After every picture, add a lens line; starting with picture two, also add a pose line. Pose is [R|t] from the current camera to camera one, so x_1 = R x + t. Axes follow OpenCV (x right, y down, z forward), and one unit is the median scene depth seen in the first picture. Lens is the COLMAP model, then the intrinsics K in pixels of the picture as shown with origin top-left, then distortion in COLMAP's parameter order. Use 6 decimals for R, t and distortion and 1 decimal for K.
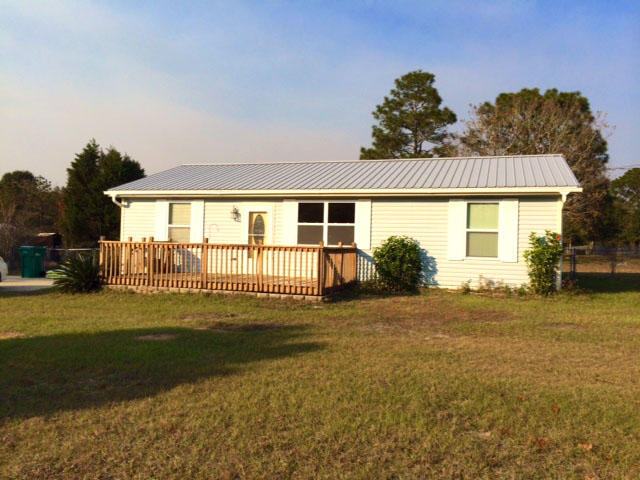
lens RADIAL K [[550.4, 0, 320.0], [0, 550.4, 240.0], [0, 0, 1]] dist [0.050541, -0.003440]
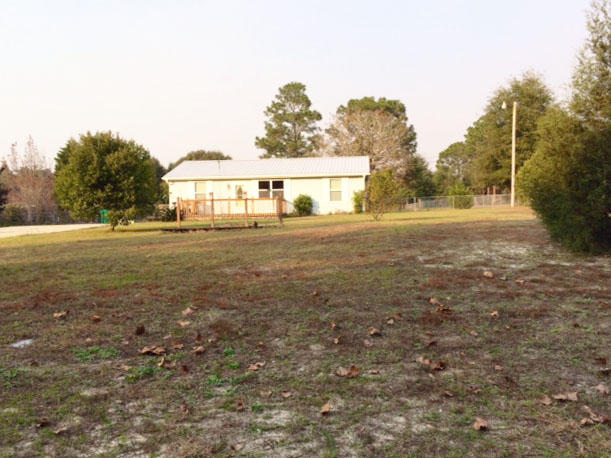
lens RADIAL K [[525.5, 0, 305.5], [0, 525.5, 229.0], [0, 0, 1]] dist [0.050541, -0.003440]
pose [[0.978137, -0.045843, 0.202843, -0.092773], [0.037950, 0.998370, 0.042635, 0.014405], [-0.204467, -0.034005, 0.978283, -0.366121]]
